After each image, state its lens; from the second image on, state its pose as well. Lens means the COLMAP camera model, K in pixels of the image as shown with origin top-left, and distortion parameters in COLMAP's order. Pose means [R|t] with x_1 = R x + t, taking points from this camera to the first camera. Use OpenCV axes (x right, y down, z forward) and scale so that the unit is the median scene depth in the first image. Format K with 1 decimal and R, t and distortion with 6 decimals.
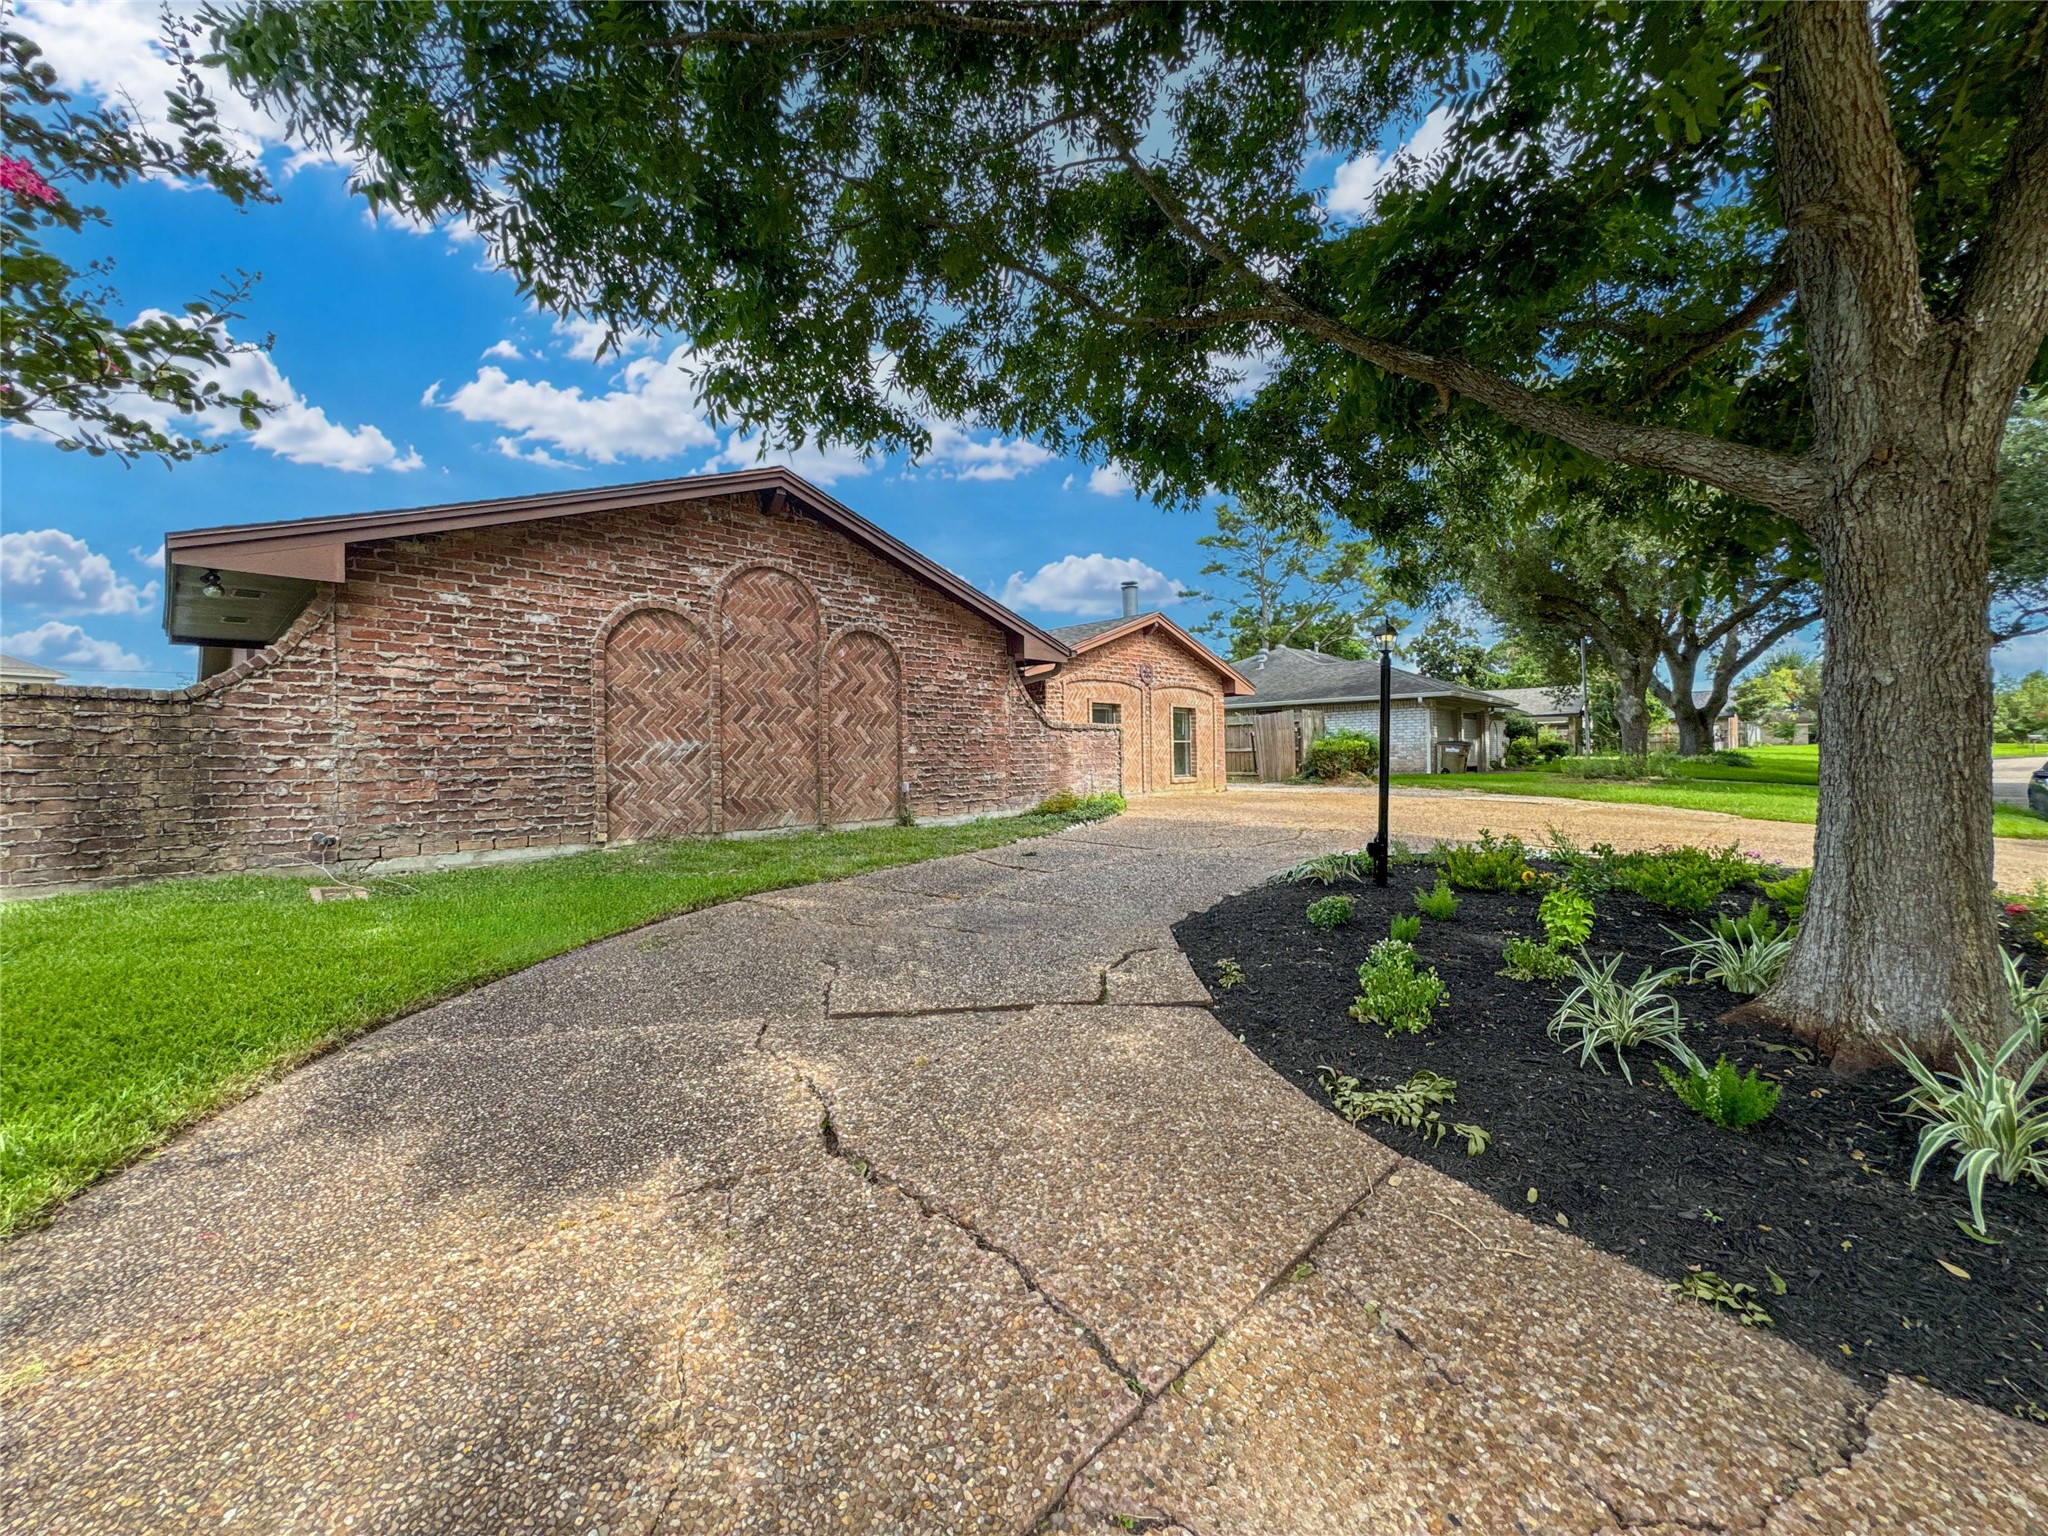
lens RADIAL K [[828.6, 0, 1025.8], [0, 828.6, 765.3], [0, 0, 1]] dist [0.001582, 0.000089]
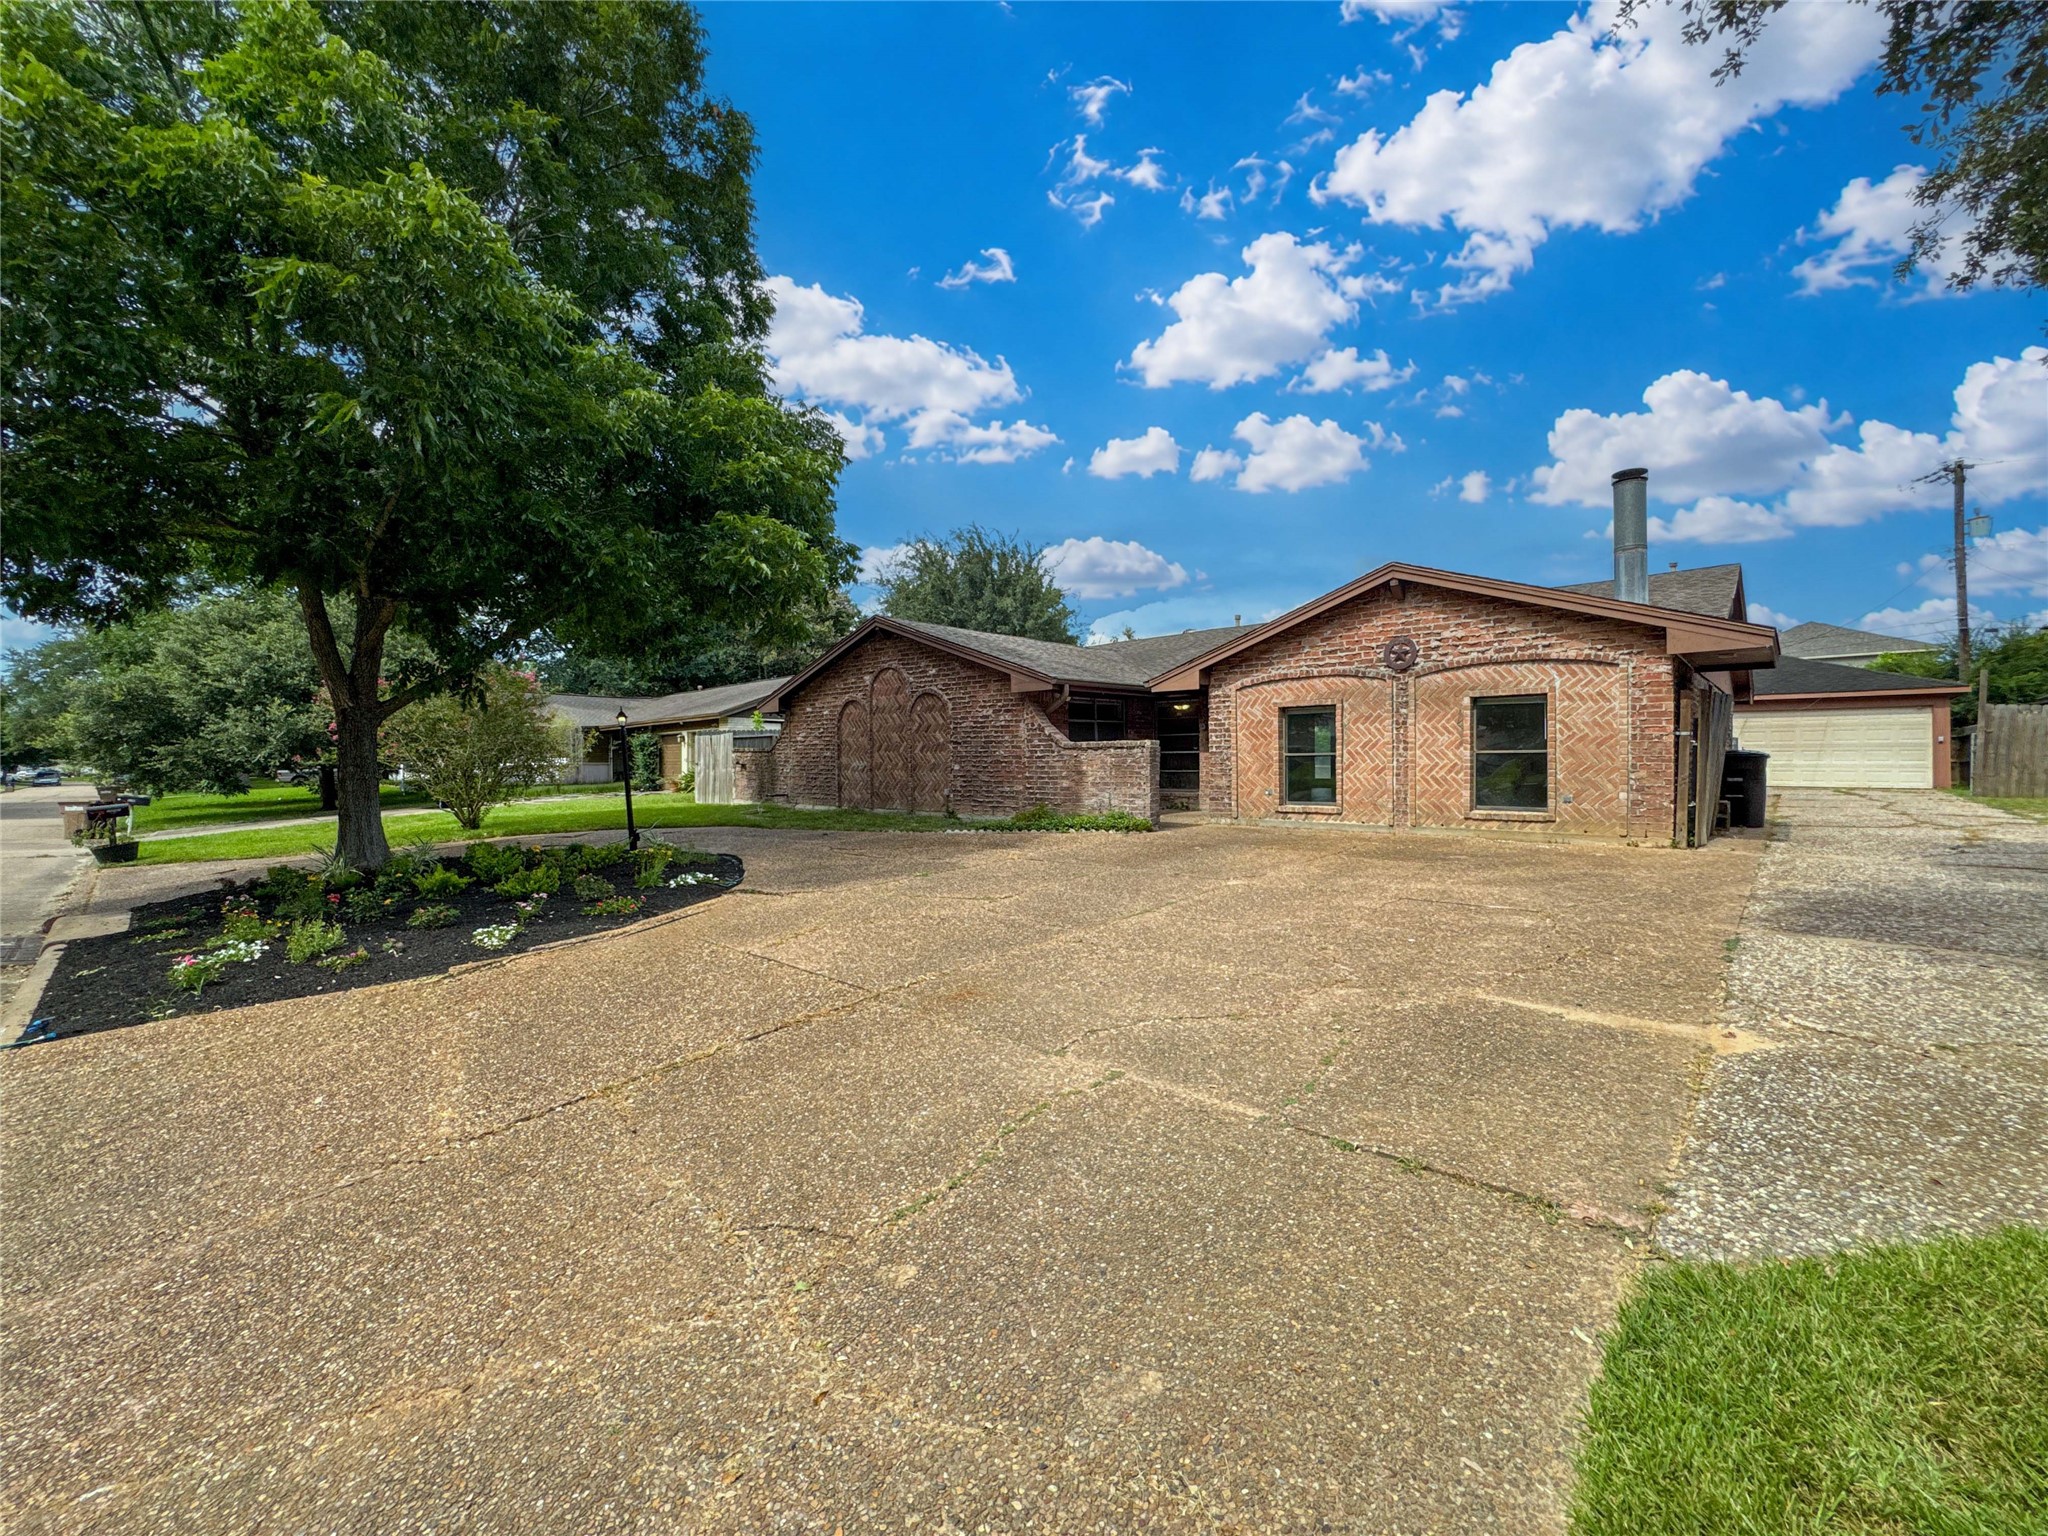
lens RADIAL K [[828.6, 0, 1027.5], [0, 828.6, 758.2], [0, 0, 1]] dist [0.001582, 0.000089]
pose [[0.033530, 0.018202, -0.999272, 1.194407], [0.001639, 0.999832, 0.018267, -0.054445], [0.999436, -0.002250, 0.033495, 0.964956]]
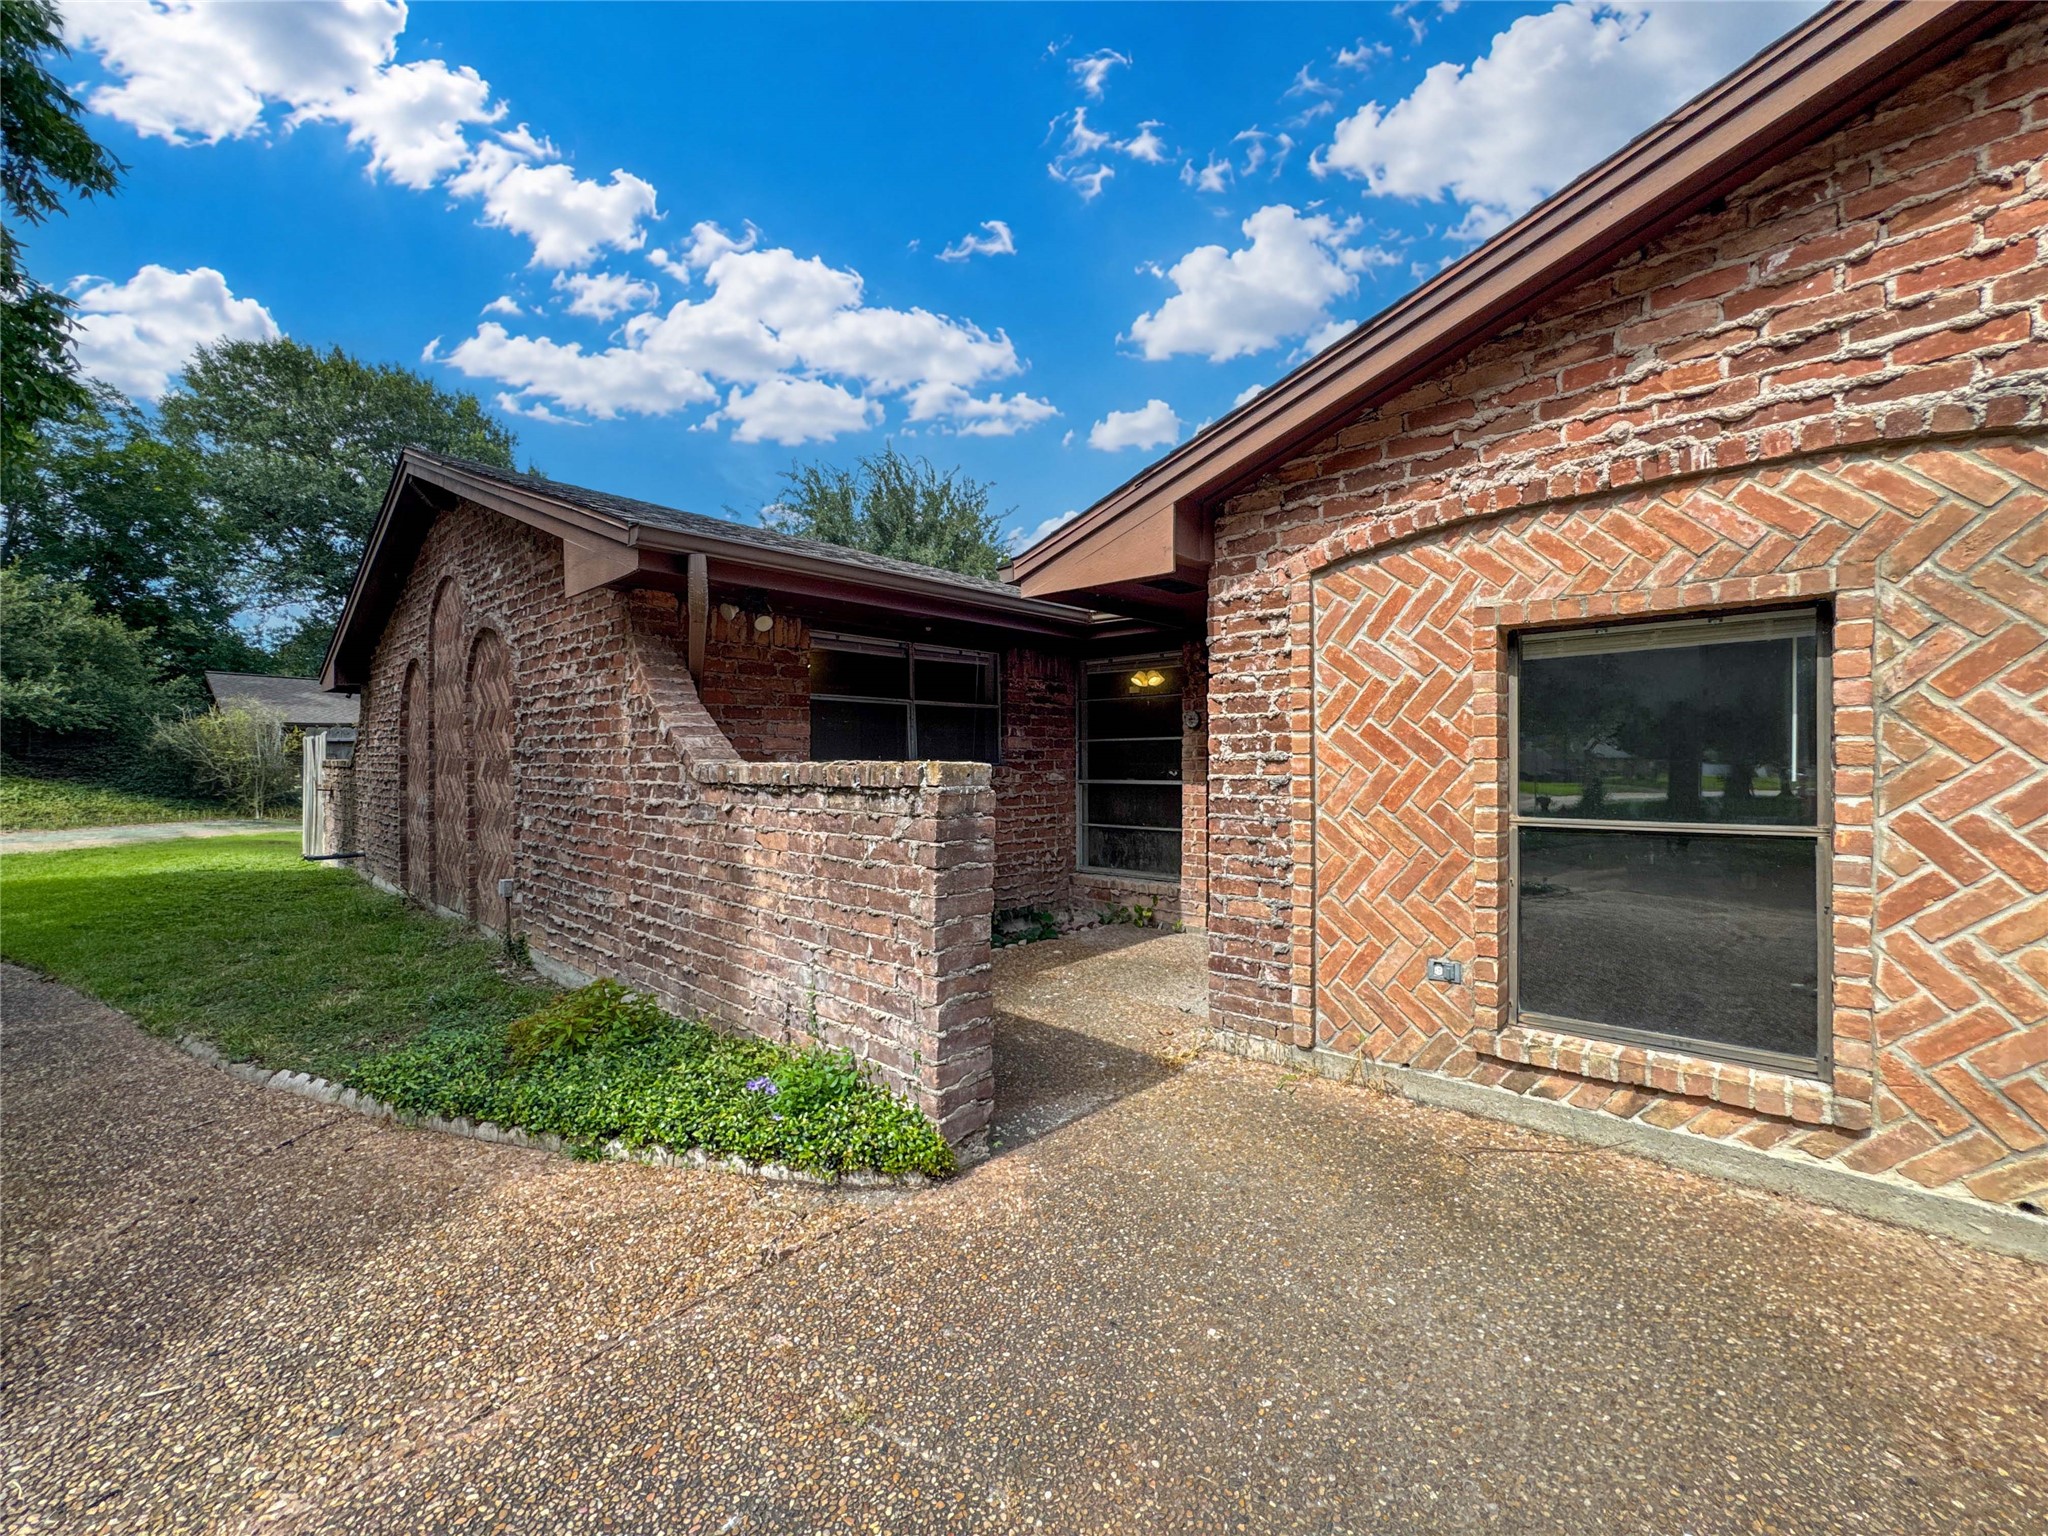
lens RADIAL K [[828.6, 0, 1021.3], [0, 828.6, 769.0], [0, 0, 1]] dist [0.001582, 0.000089]
pose [[0.032391, 0.029684, -0.999034, 0.368629], [-0.003209, 0.999557, 0.029596, -0.063080], [0.999470, 0.002247, 0.032472, 1.173026]]
